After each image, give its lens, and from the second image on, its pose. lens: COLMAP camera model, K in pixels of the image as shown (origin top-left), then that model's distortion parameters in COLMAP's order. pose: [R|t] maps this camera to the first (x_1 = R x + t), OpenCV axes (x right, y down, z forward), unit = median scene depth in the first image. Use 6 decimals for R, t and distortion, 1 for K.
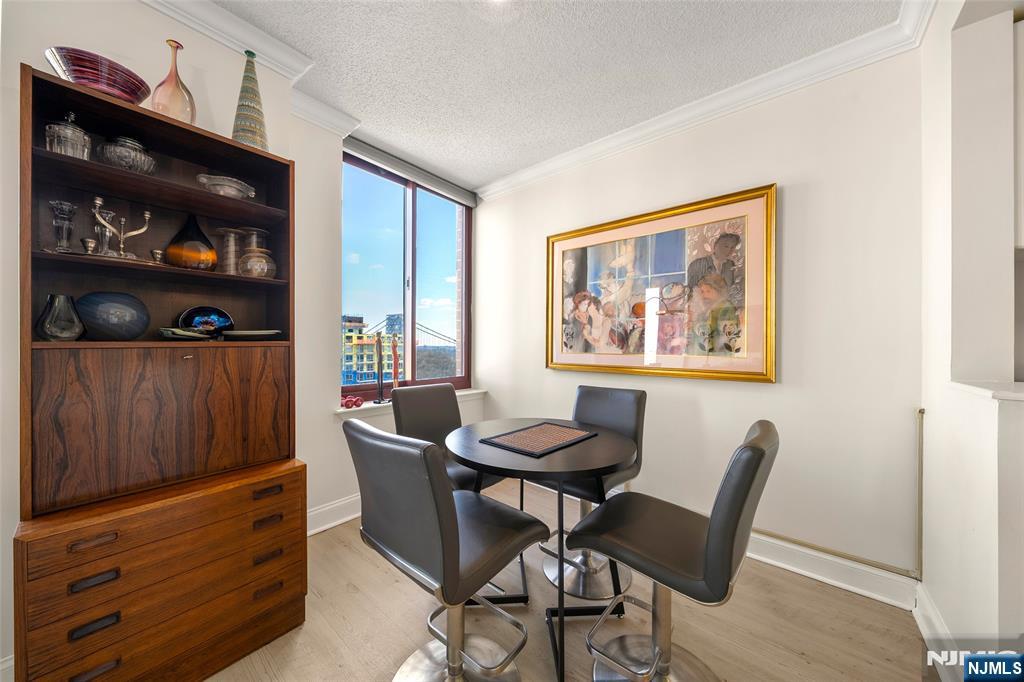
lens RADIAL K [[350.4, 0, 510.8], [0, 350.4, 344.6], [0, 0, 1]] dist [-0.001186, 0.000356]
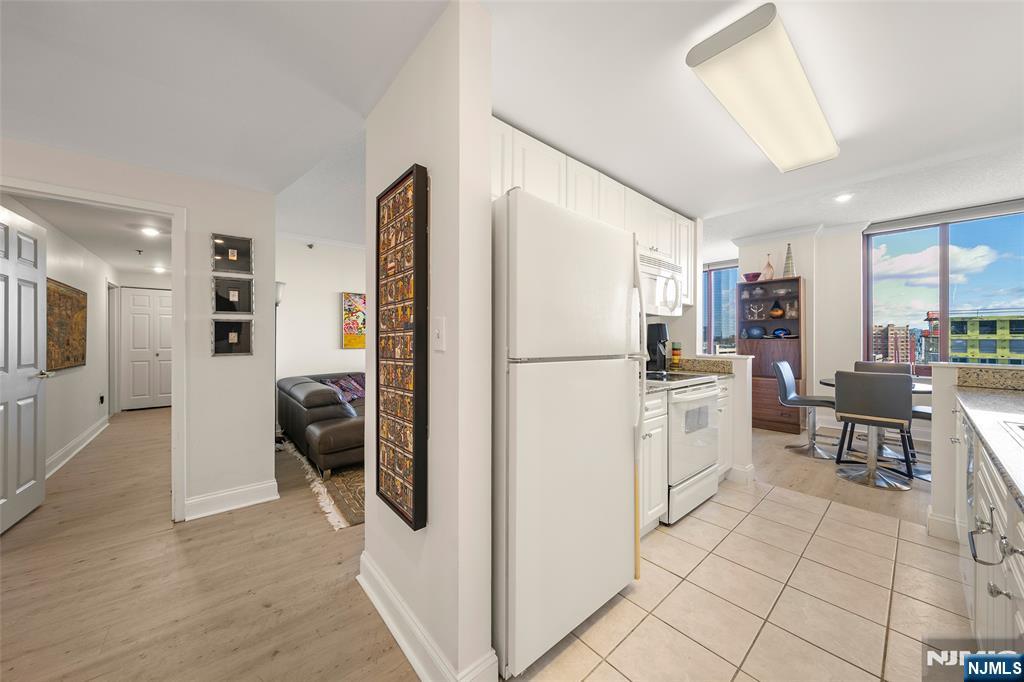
lens RADIAL K [[350.4, 0, 512.2], [0, 350.4, 337.6], [0, 0, 1]] dist [-0.001186, 0.000356]
pose [[-0.159661, -0.003547, -0.987165, 2.673140], [-0.005852, 0.999979, -0.002646, 0.000573], [0.987155, 0.005354, -0.159679, -0.898767]]
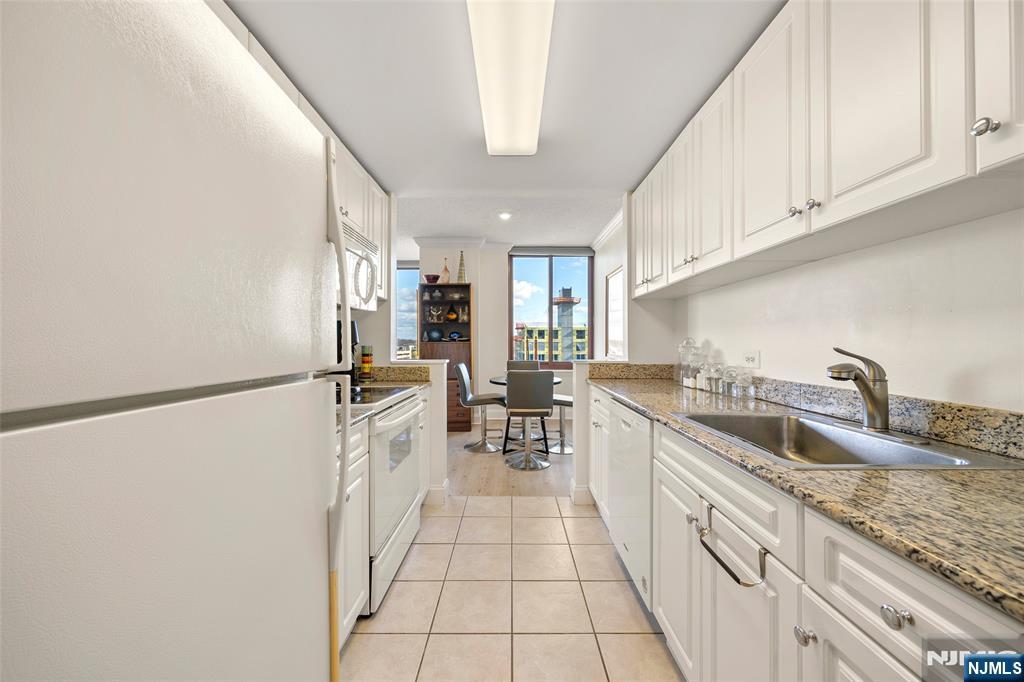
lens RADIAL K [[376.3, 0, 507.7], [0, 376.3, 339.3], [0, 0, 1]] dist [-0.000376, 0.000123]
pose [[0.632019, -0.008624, -0.774905, 2.207157], [0.000887, 0.999945, -0.010405, 0.005534], [0.774953, 0.005889, 0.631992, -0.858829]]
